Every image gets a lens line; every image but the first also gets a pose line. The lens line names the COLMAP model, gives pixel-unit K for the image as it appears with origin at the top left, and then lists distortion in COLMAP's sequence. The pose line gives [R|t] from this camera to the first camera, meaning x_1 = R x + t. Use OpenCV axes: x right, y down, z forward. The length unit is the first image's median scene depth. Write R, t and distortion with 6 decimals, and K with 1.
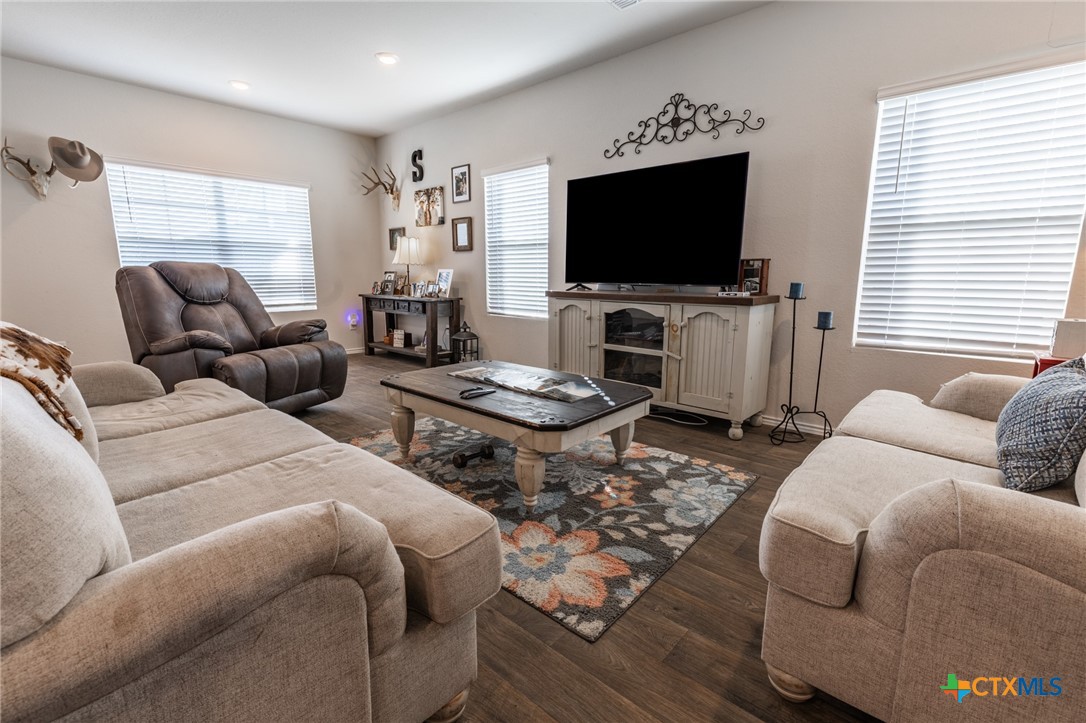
lens RADIAL K [[485.4, 0, 546.3], [0, 485.4, 364.0], [0, 0, 1]] dist [0.004477, -0.001000]
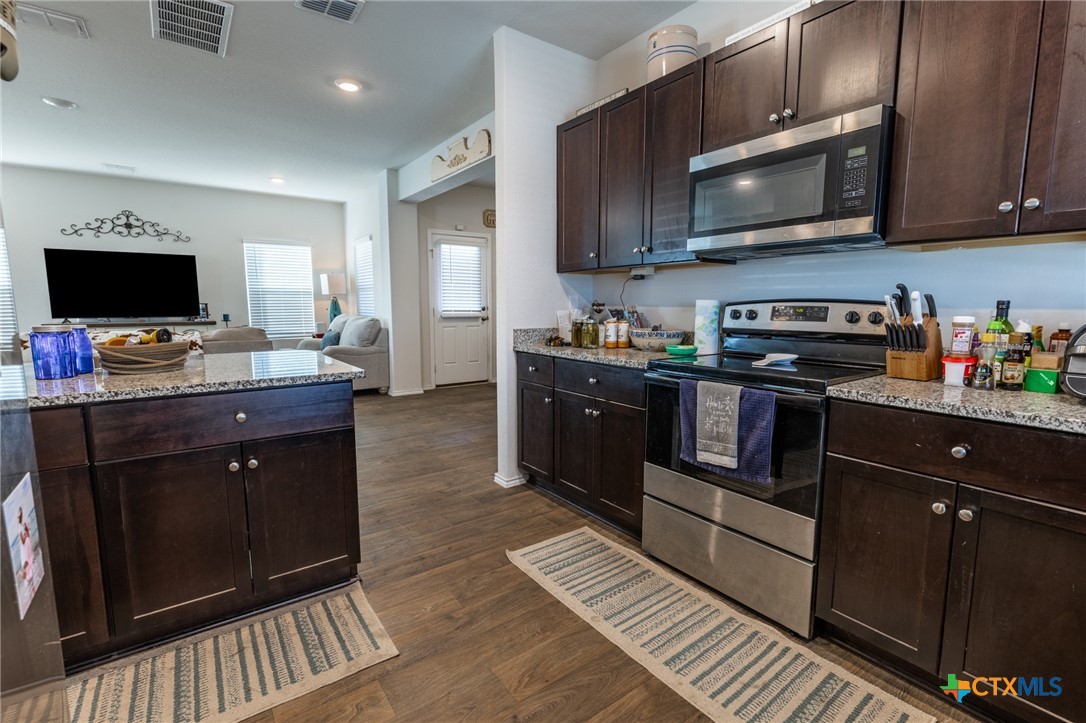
lens RADIAL K [[485.4, 0, 543.5], [0, 485.4, 359.2], [0, 0, 1]] dist [0.004477, -0.001000]
pose [[0.210472, -0.117651, 0.970495, -1.149904], [0.180965, 0.980264, 0.079590, 0.104133], [-0.960705, 0.158874, 0.227609, -0.745174]]
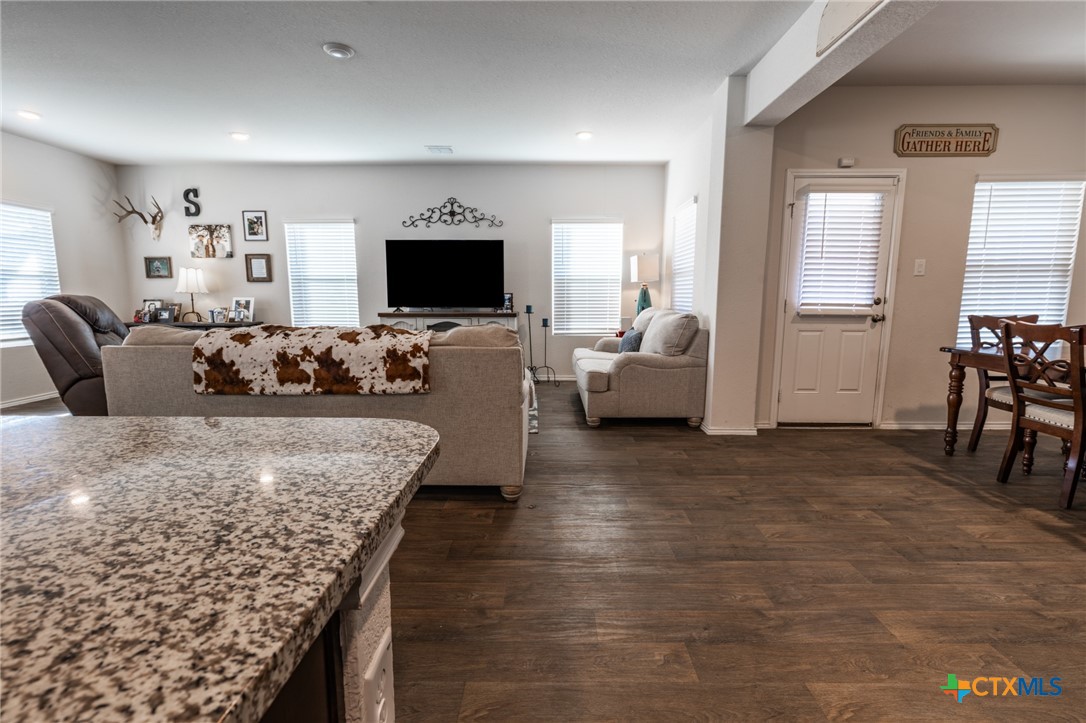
lens RADIAL K [[485.4, 0, 543.8], [0, 485.4, 363.3], [0, 0, 1]] dist [0.004477, -0.001000]
pose [[0.752632, -0.095225, 0.651519, -0.642020], [0.123482, 0.992344, 0.002394, 0.062791], [-0.646758, 0.078650, 0.758629, -0.459264]]
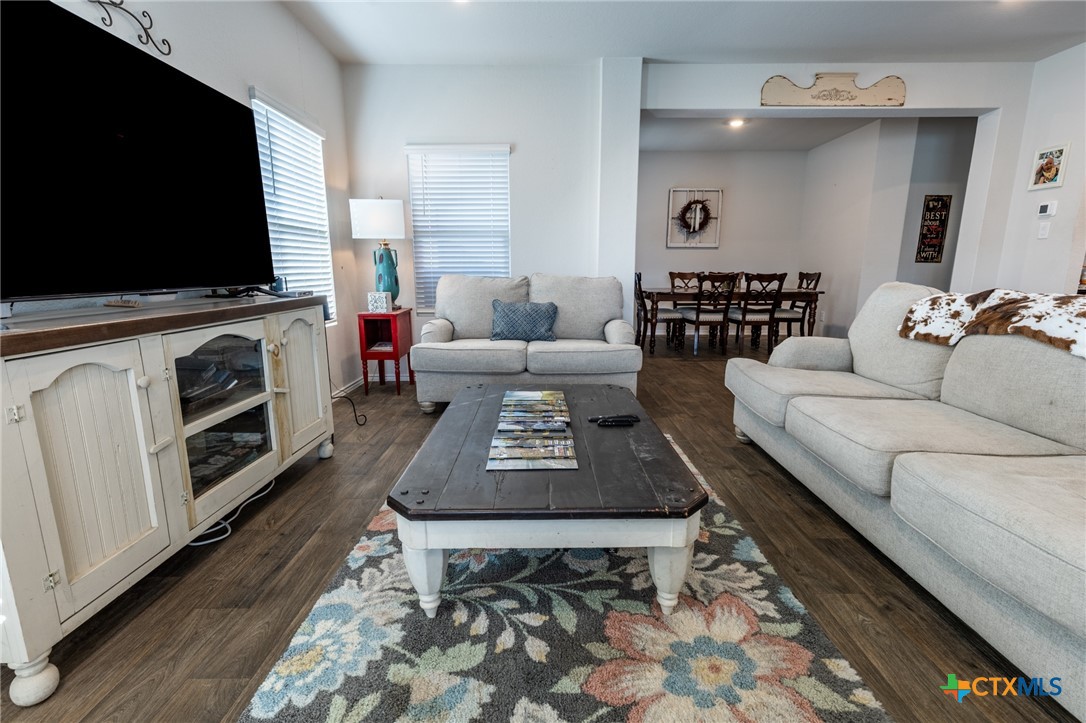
lens RADIAL K [[485.4, 0, 544.6], [0, 485.4, 361.5], [0, 0, 1]] dist [0.004477, -0.001000]
pose [[-0.662761, -0.146277, 0.734405, -0.416093], [0.137000, 0.940497, 0.310960, -0.191475], [-0.736192, 0.306706, -0.603285, 1.003154]]
